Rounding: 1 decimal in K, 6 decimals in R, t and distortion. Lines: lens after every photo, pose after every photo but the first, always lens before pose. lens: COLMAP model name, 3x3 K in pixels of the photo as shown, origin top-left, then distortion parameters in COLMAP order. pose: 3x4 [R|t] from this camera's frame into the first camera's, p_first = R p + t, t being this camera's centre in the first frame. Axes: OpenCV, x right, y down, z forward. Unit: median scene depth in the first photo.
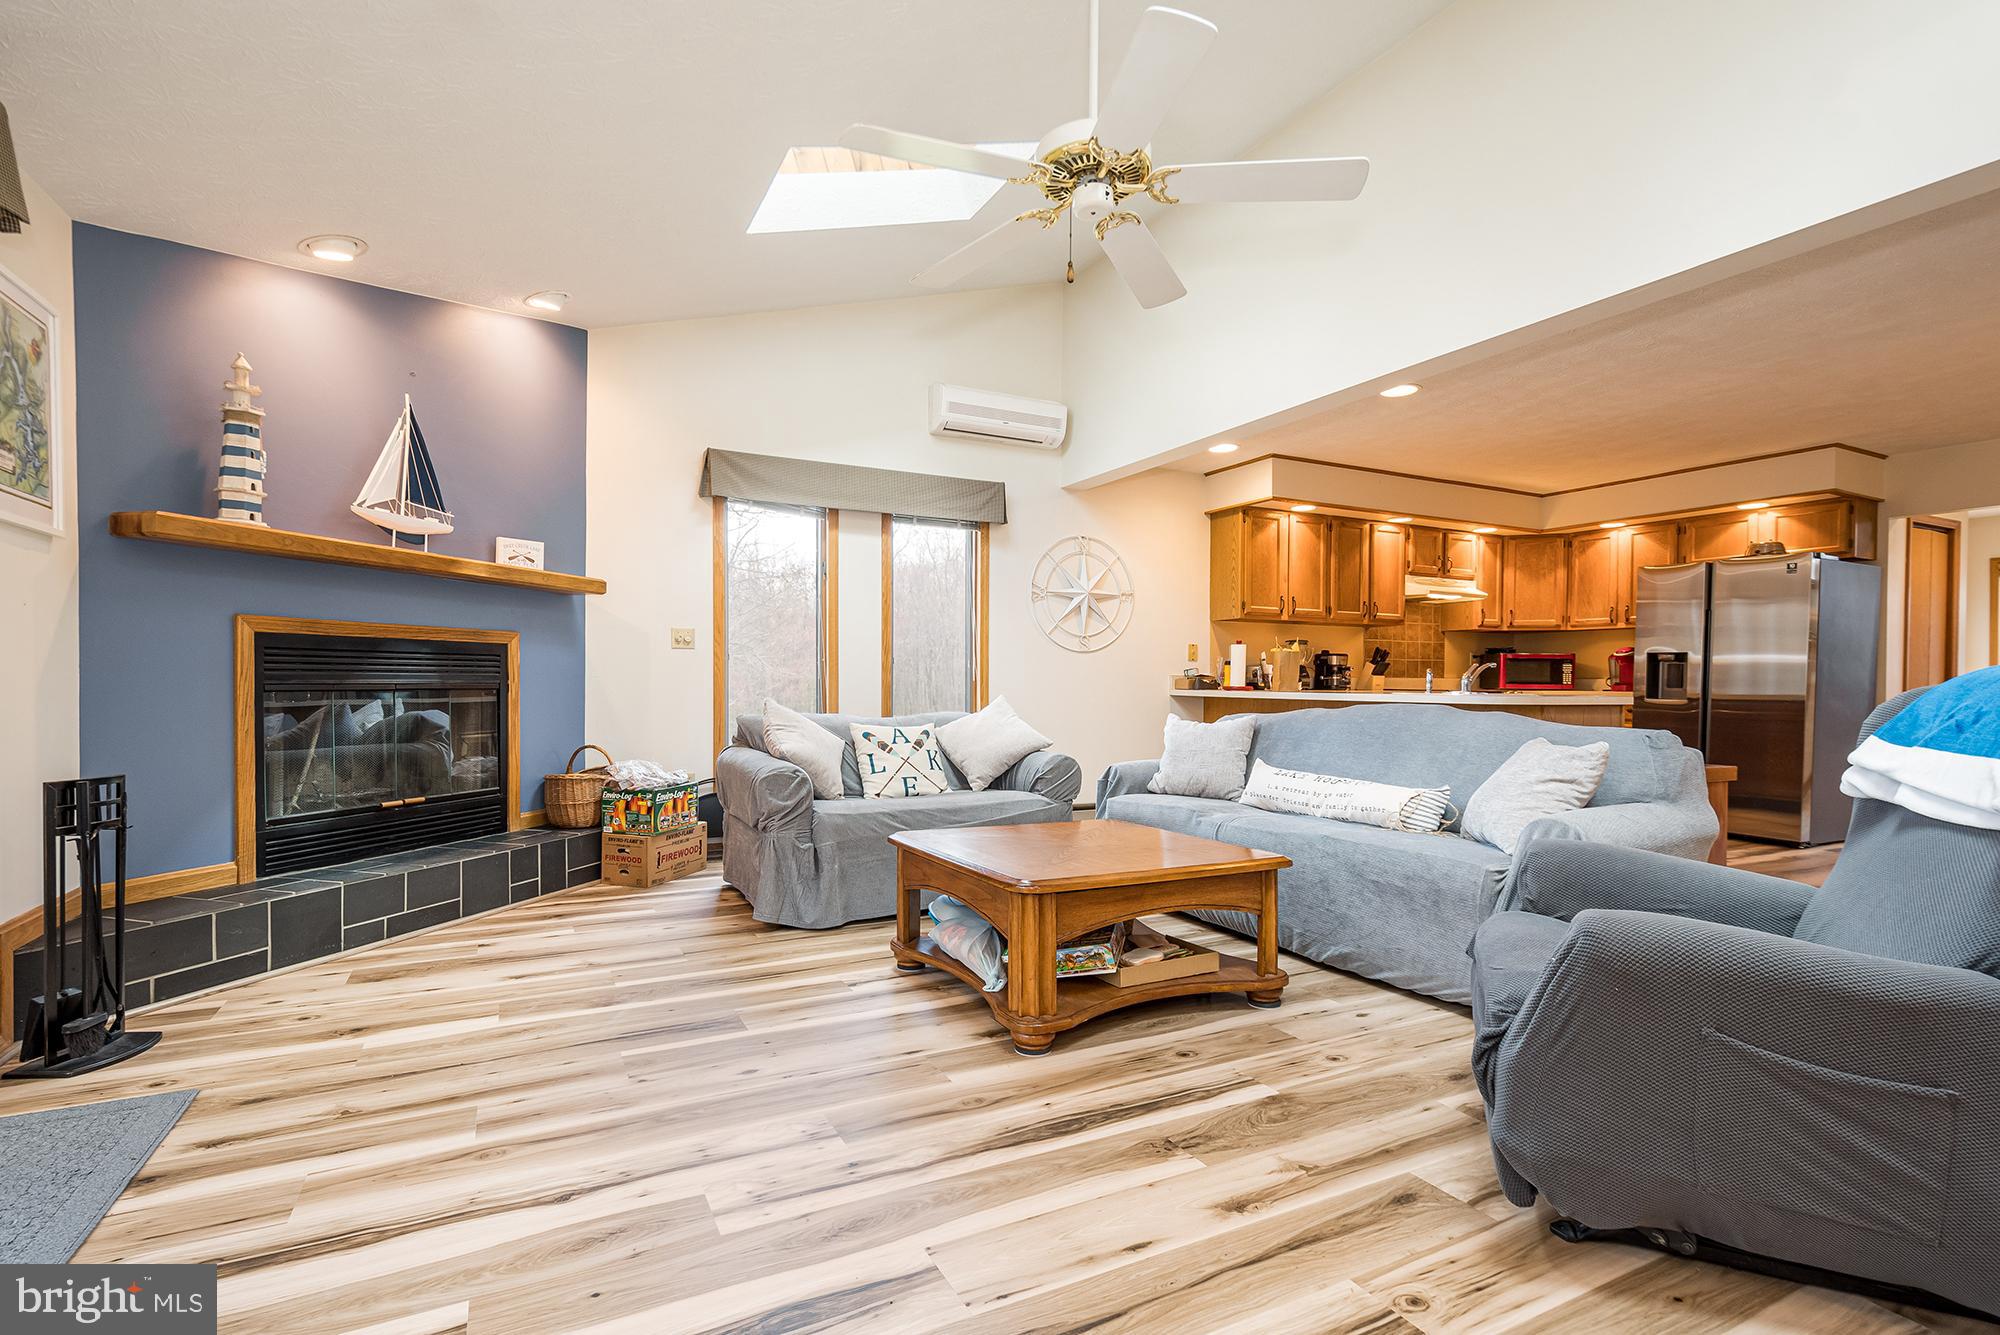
lens RADIAL K [[898.4, 0, 924.8], [0, 898.4, 690.1], [0, 0, 1]] dist [0.018392, -0.006186]
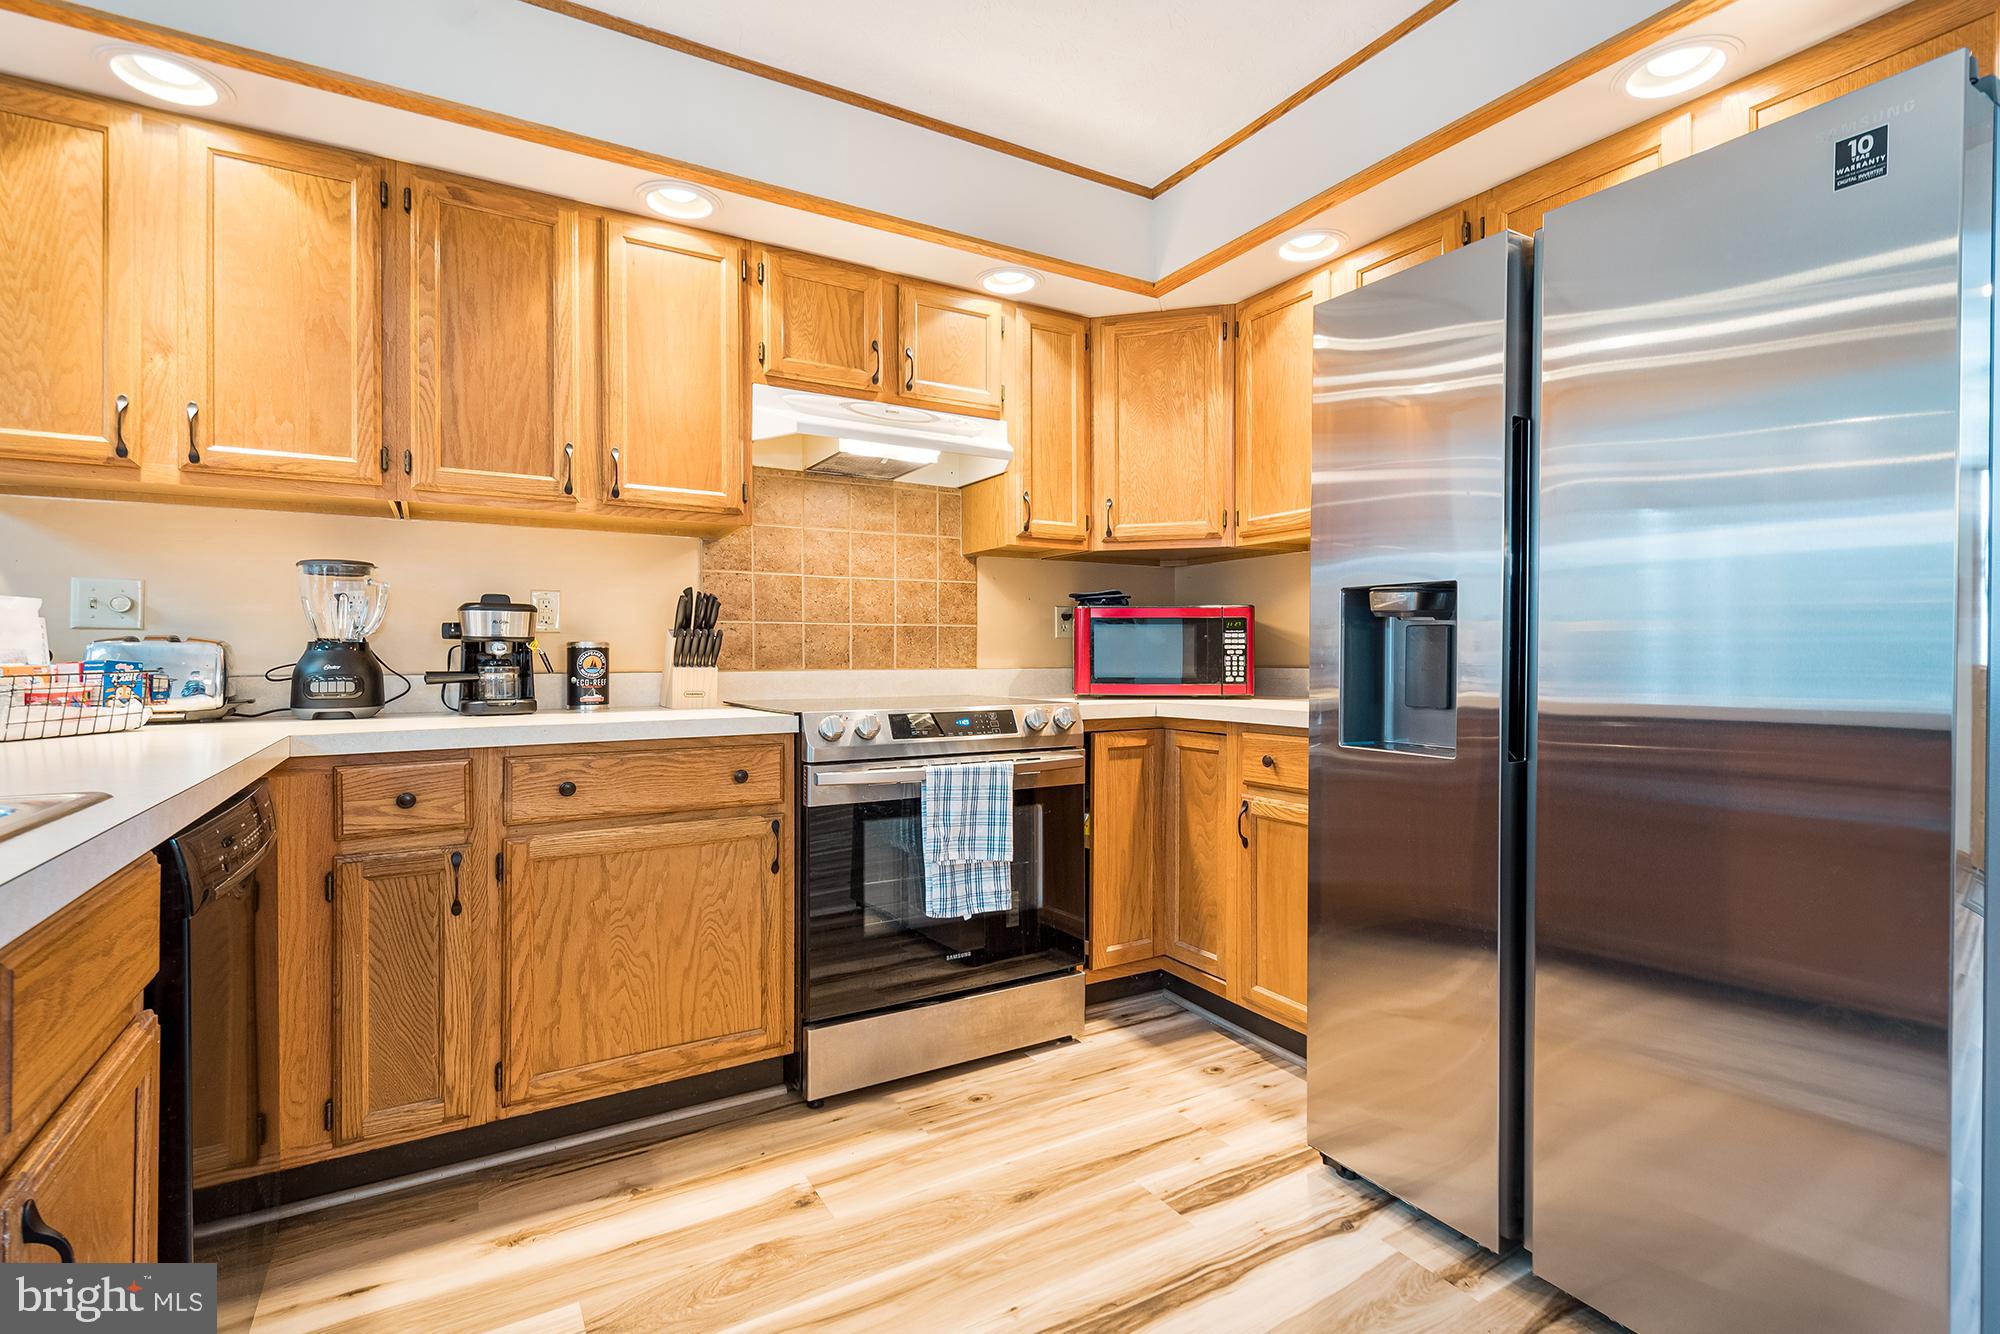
lens RADIAL K [[898.4, 0, 981.5], [0, 898.4, 666.0], [0, 0, 1]] dist [0.018392, -0.006186]
pose [[0.996807, -0.014060, 0.078601, 0.753765], [0.013884, 0.999900, 0.002784, -0.021554], [-0.078632, -0.001684, 0.996902, 0.815530]]
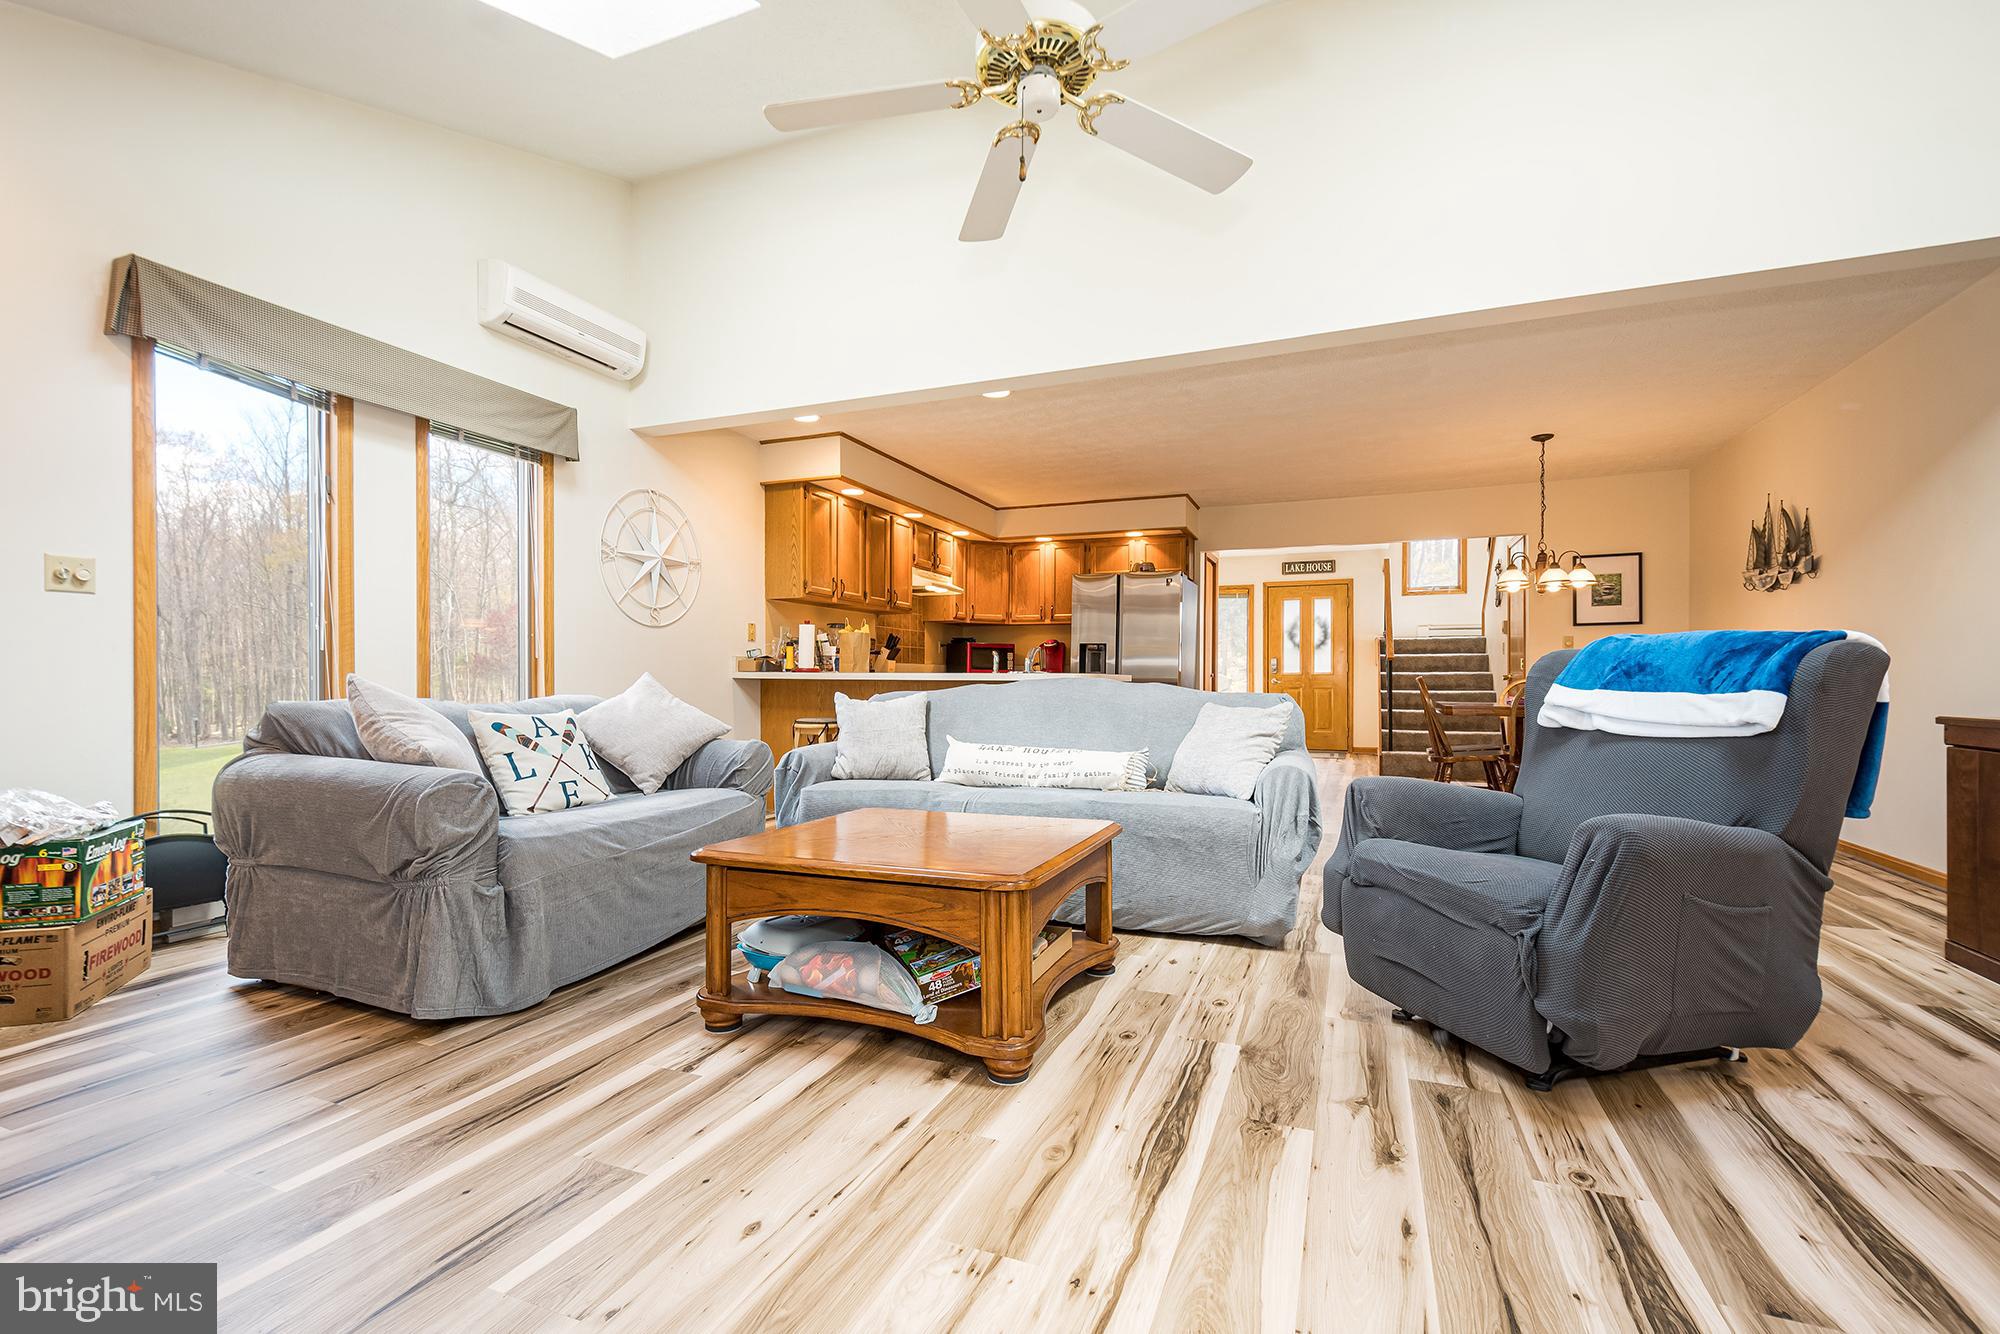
lens RADIAL K [[941.7, 0, 942.5], [0, 941.7, 682.5], [0, 0, 1]] dist [0.014055, -0.001477]
pose [[0.756325, -0.004562, 0.654180, -0.220381], [0.007064, 0.999974, -0.001193, 0.014437], [-0.654158, 0.005524, 0.756338, 0.164484]]
